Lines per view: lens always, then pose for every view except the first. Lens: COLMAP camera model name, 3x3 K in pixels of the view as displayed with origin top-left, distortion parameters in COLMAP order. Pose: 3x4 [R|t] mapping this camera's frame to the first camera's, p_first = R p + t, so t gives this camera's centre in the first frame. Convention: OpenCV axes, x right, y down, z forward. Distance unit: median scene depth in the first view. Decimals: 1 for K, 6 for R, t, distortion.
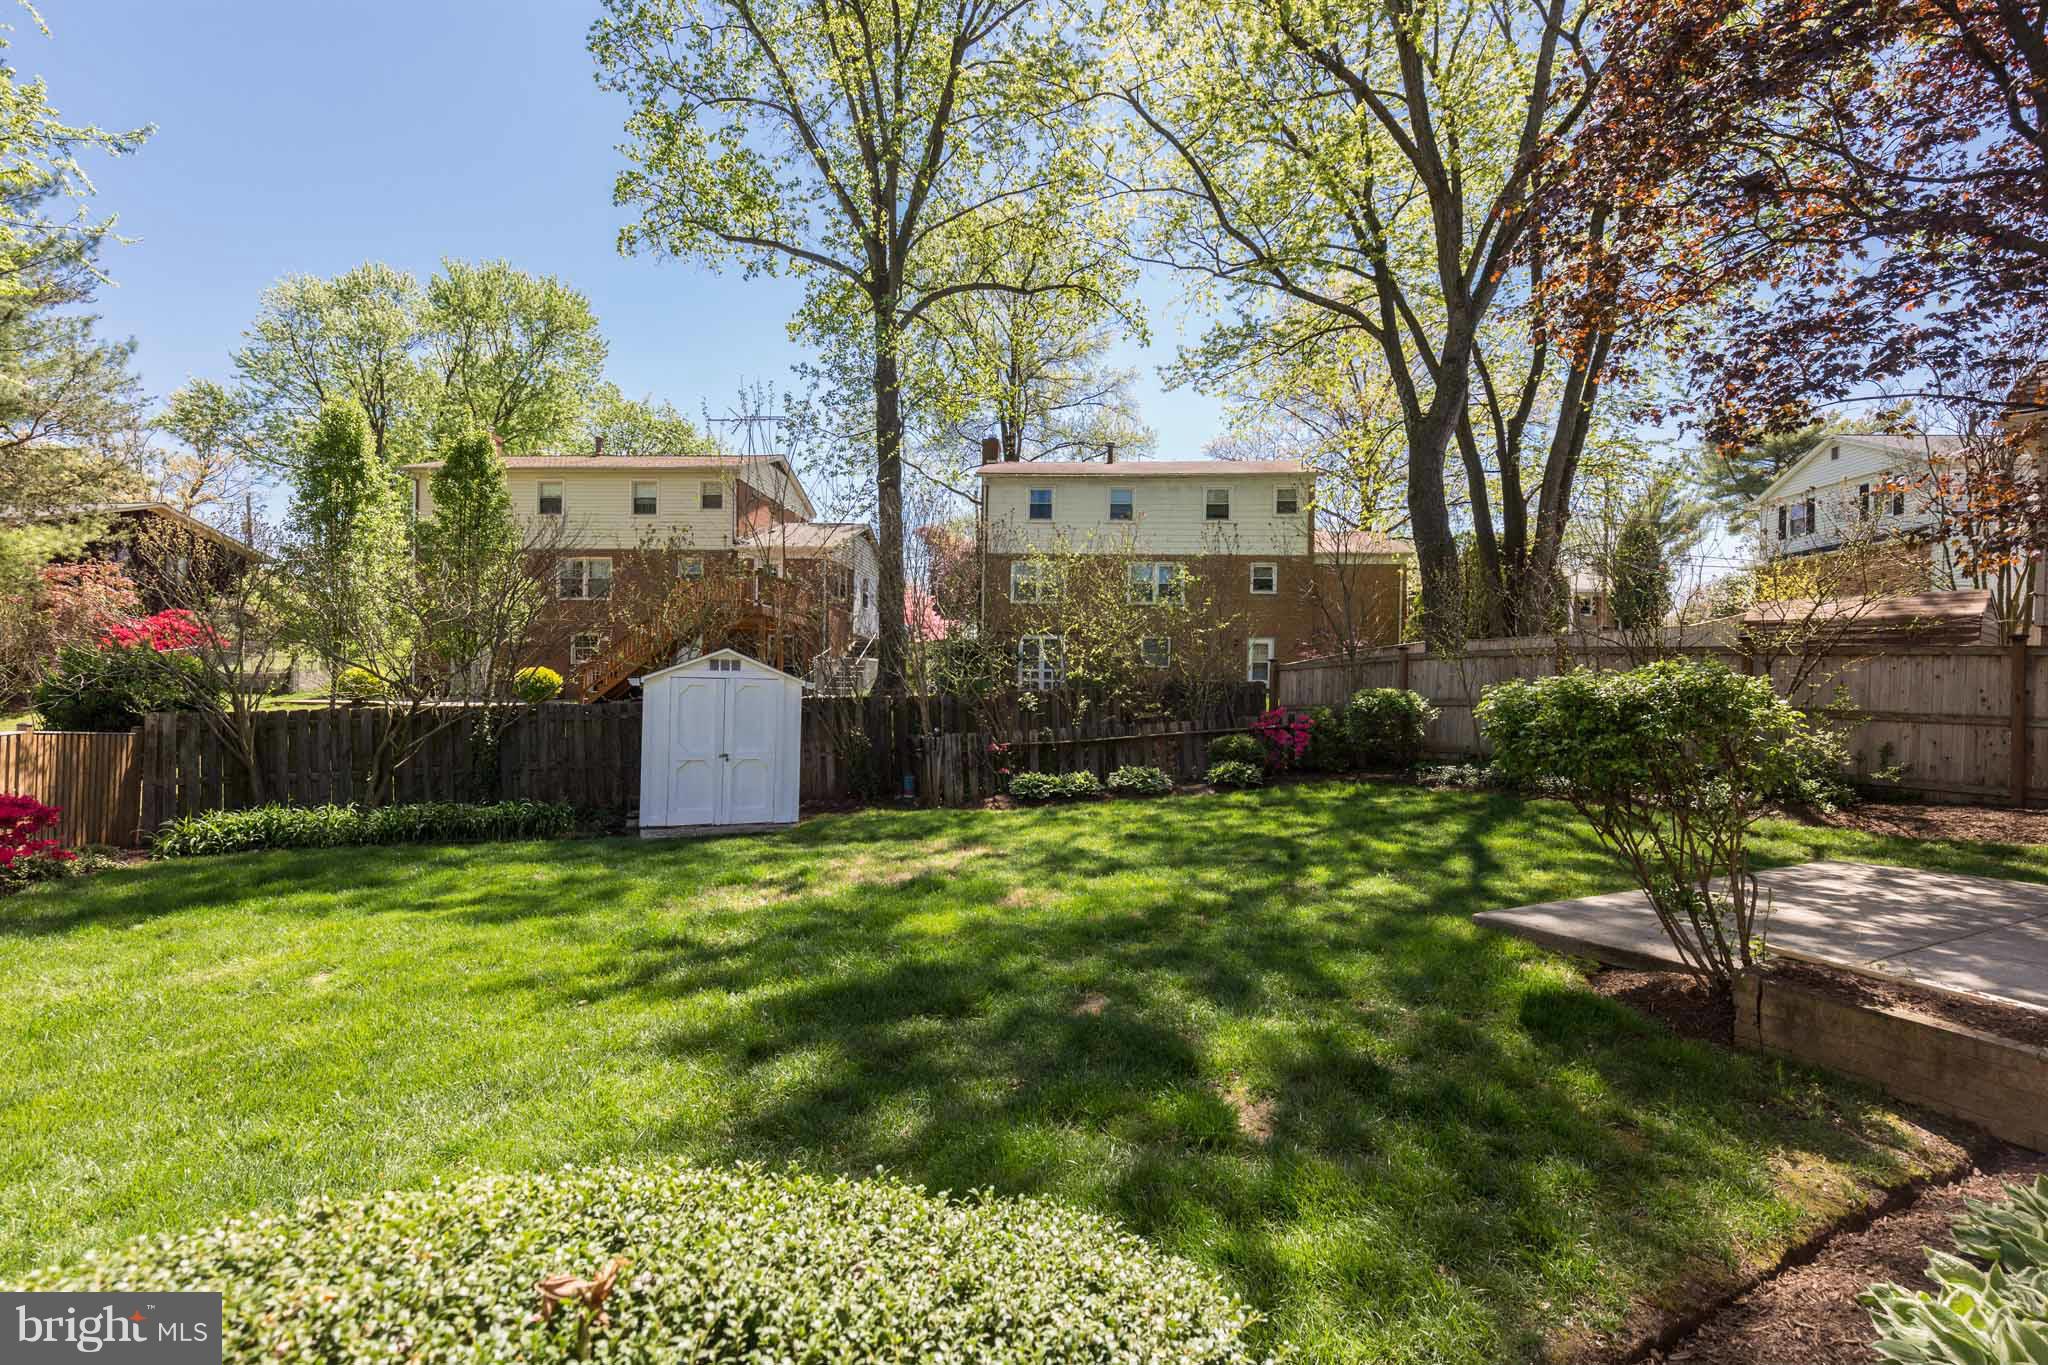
lens RADIAL K [[924.3, 0, 1024.0], [0, 924.3, 682.5], [0, 0, 1]] dist [-0.004524, -0.000195]
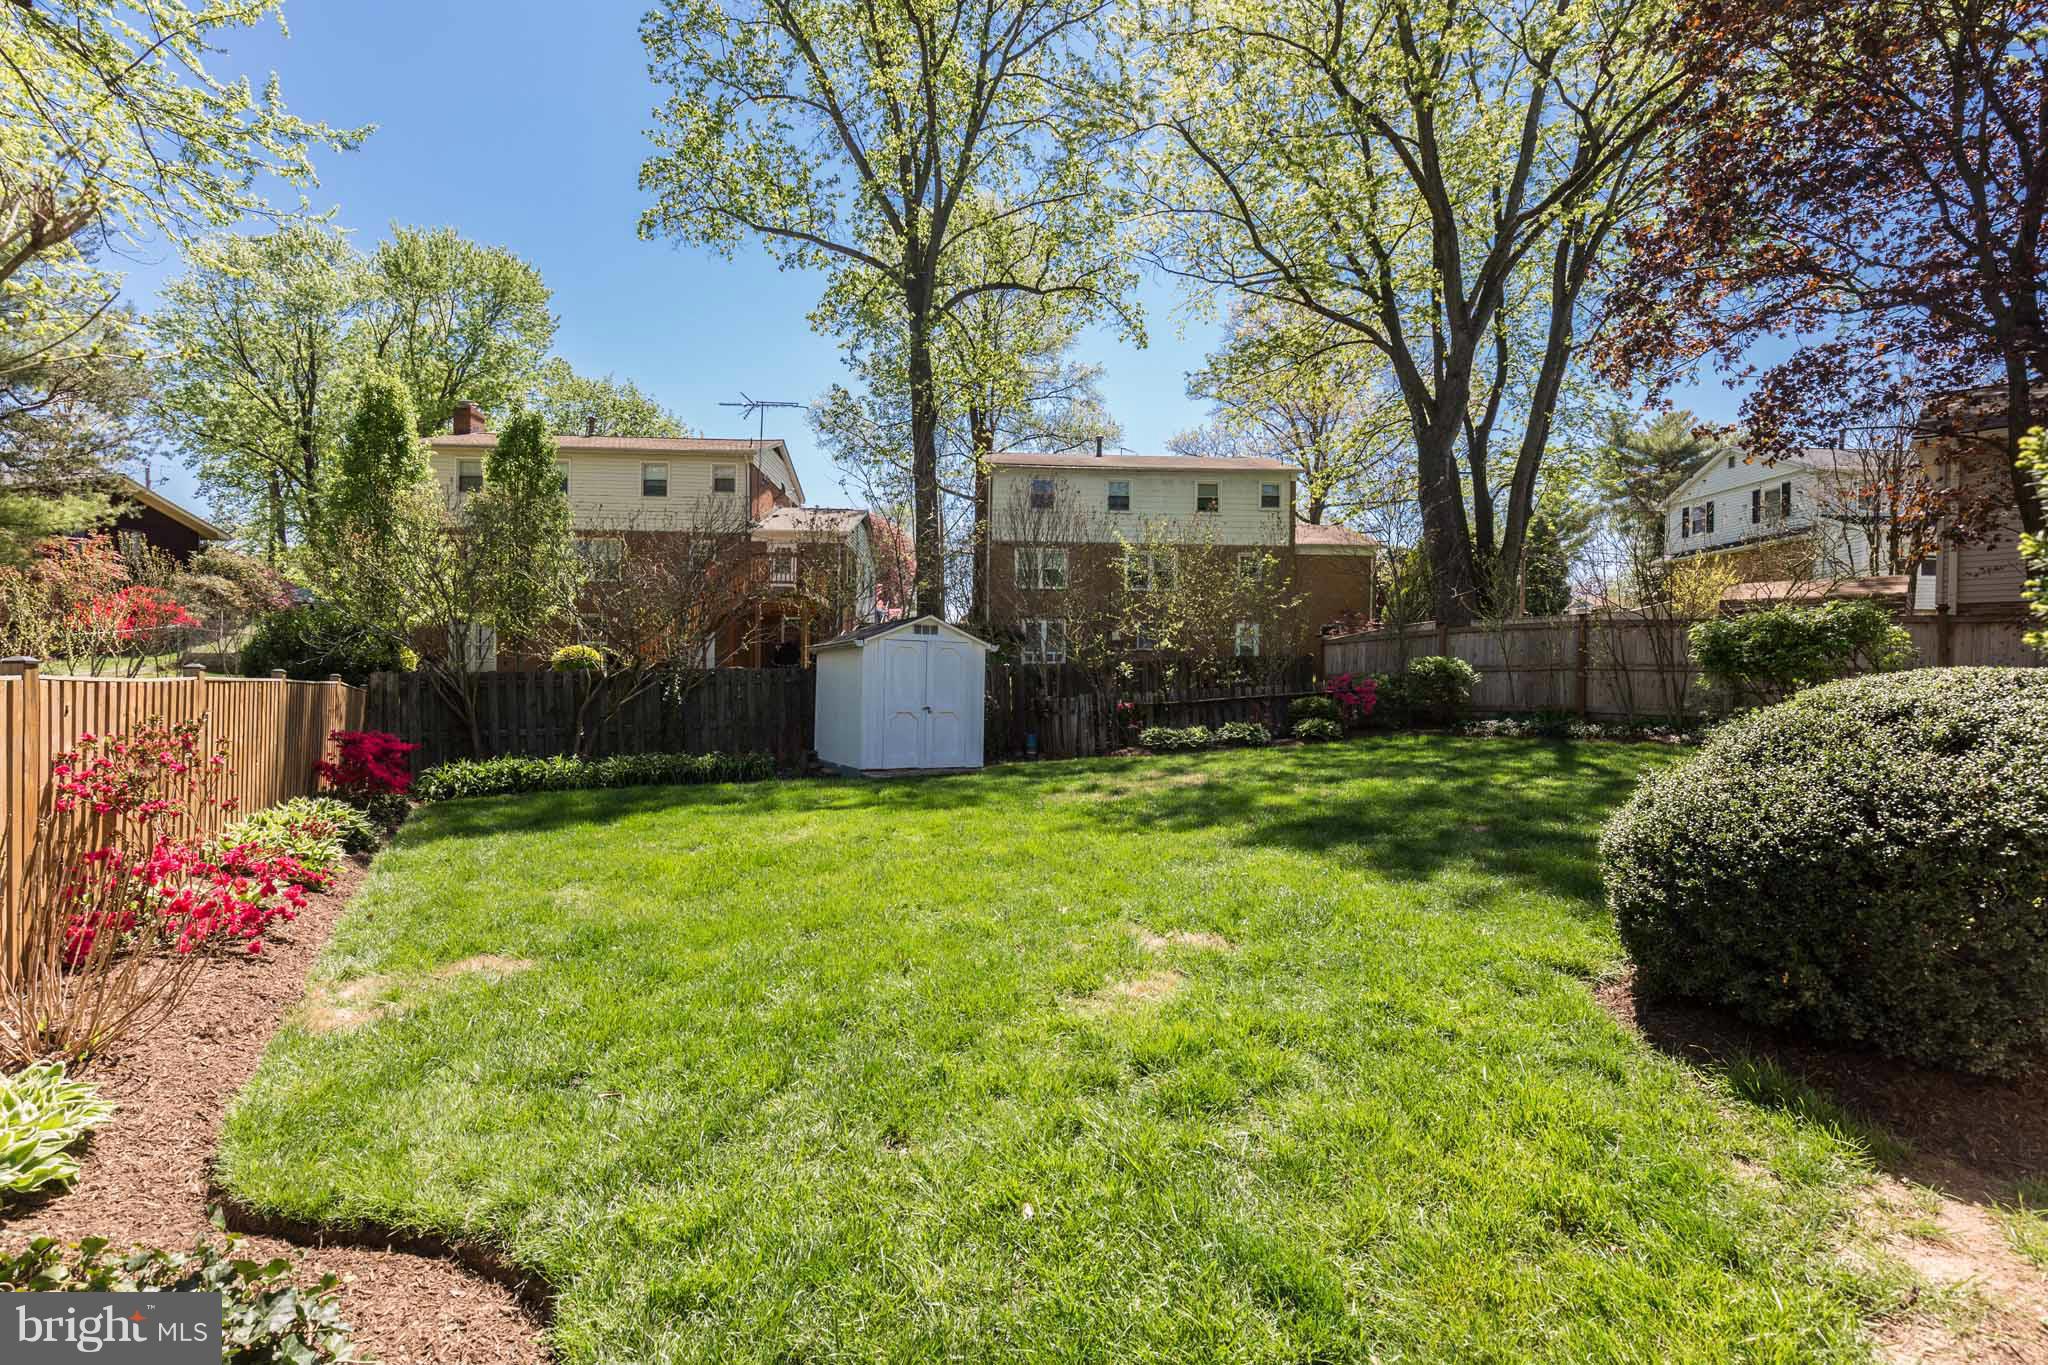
lens RADIAL K [[951.4, 0, 1028.7], [0, 951.4, 674.9], [0, 0, 1]] dist [-0.003805, -0.001240]
pose [[0.993936, -0.000835, 0.109955, -0.148543], [0.001066, 0.999997, -0.002036, 0.018149], [-0.109953, 0.002141, 0.993935, -0.086690]]
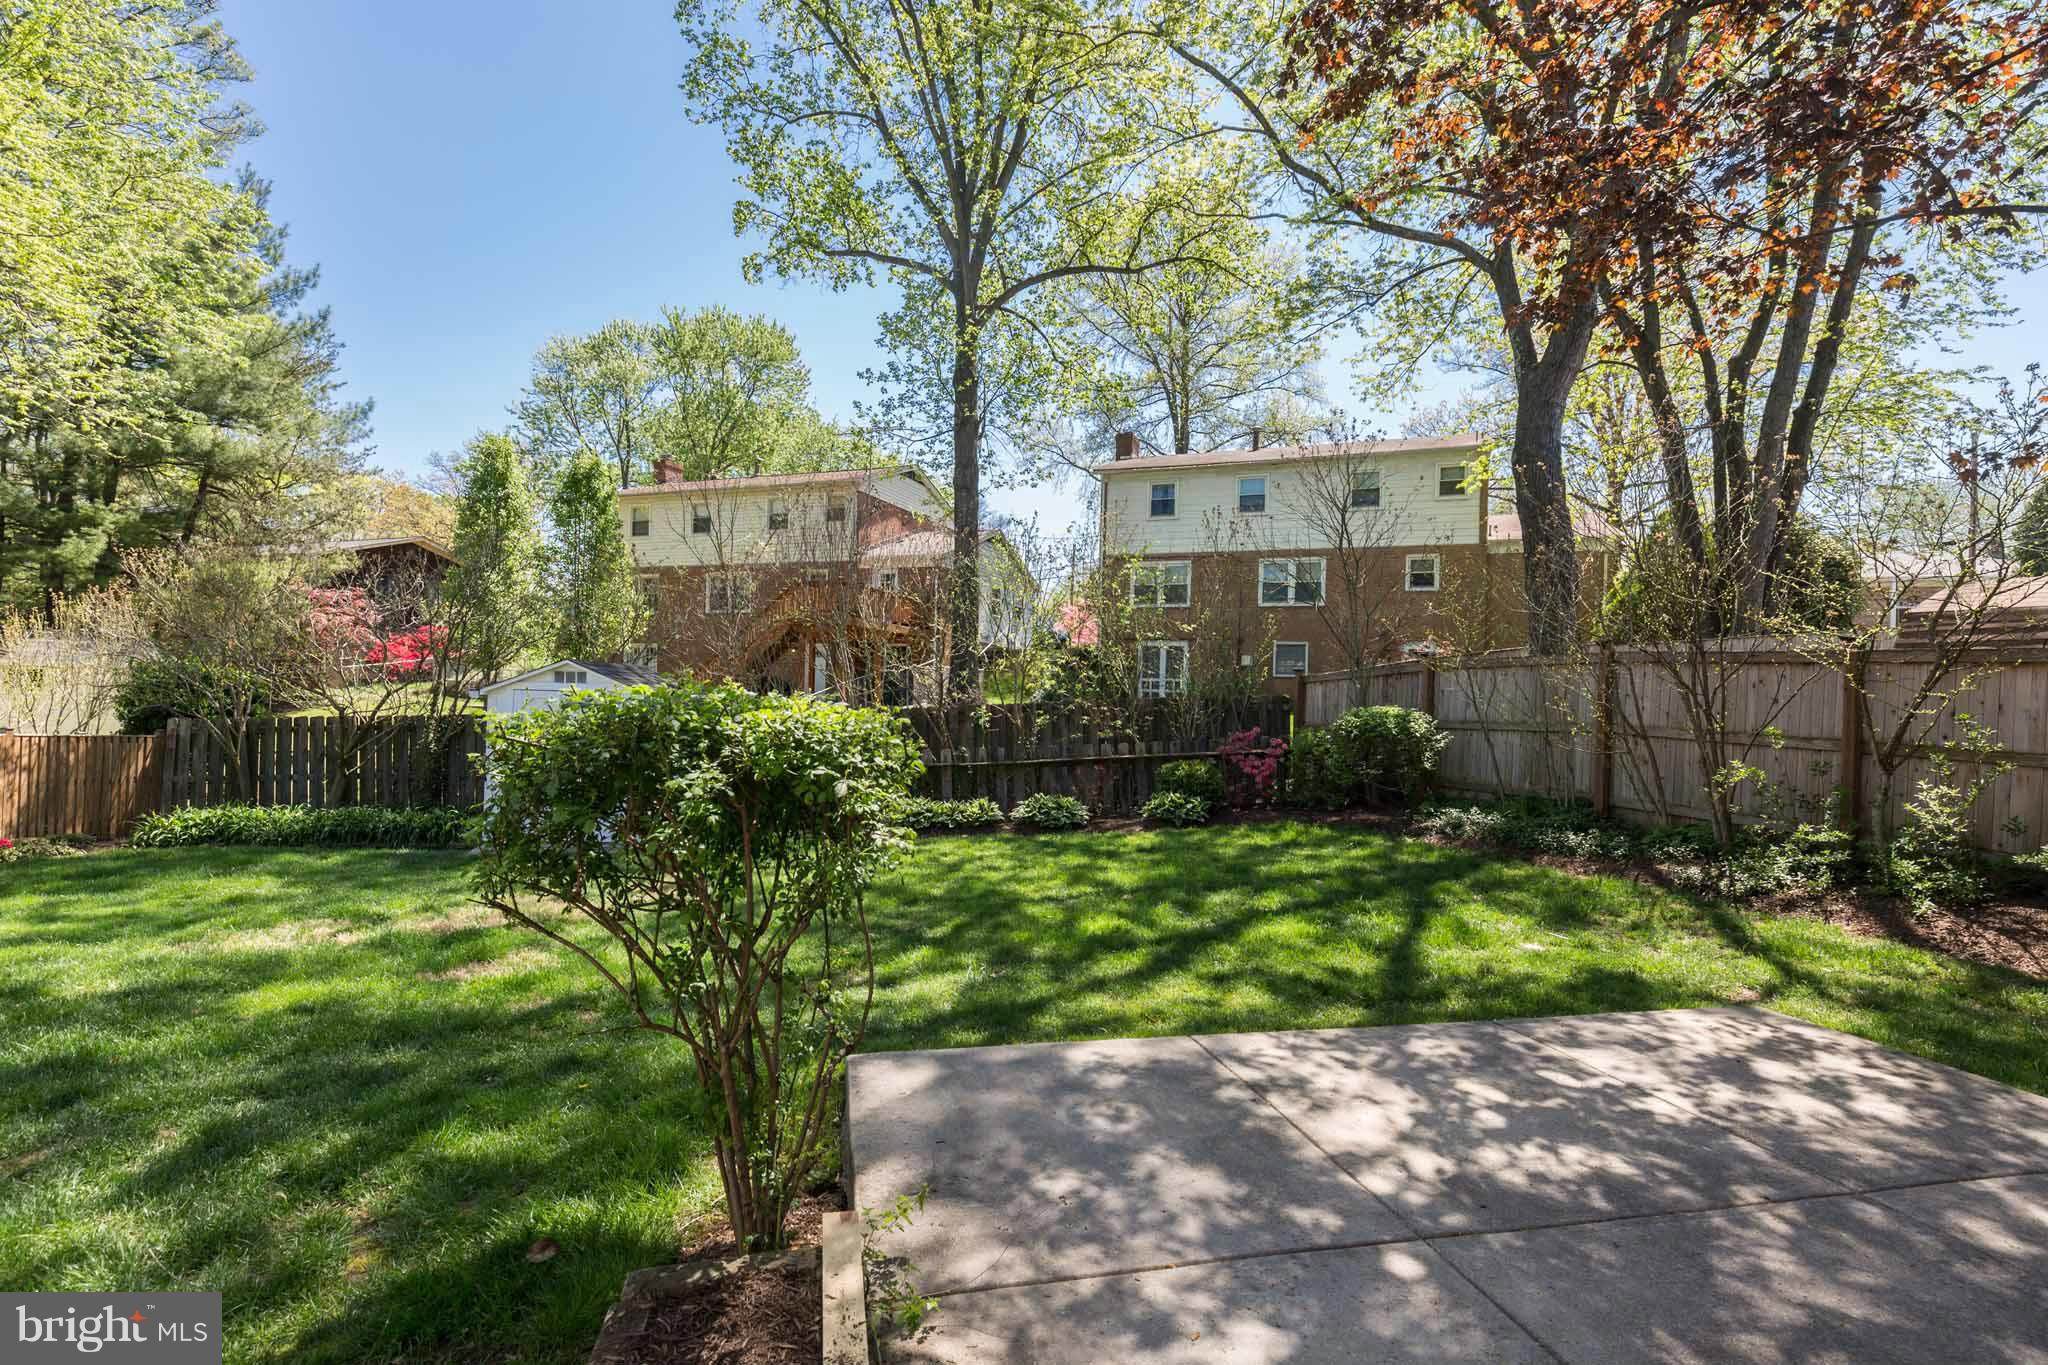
lens RADIAL K [[939.2, 0, 1021.4], [0, 939.2, 679.6], [0, 0, 1]] dist [0.001404, 0.000008]
pose [[0.959394, 0.001307, -0.282066, 0.185581], [-0.004676, 0.999926, -0.011272, -0.003488], [0.282031, 0.012133, 0.959329, 0.083275]]
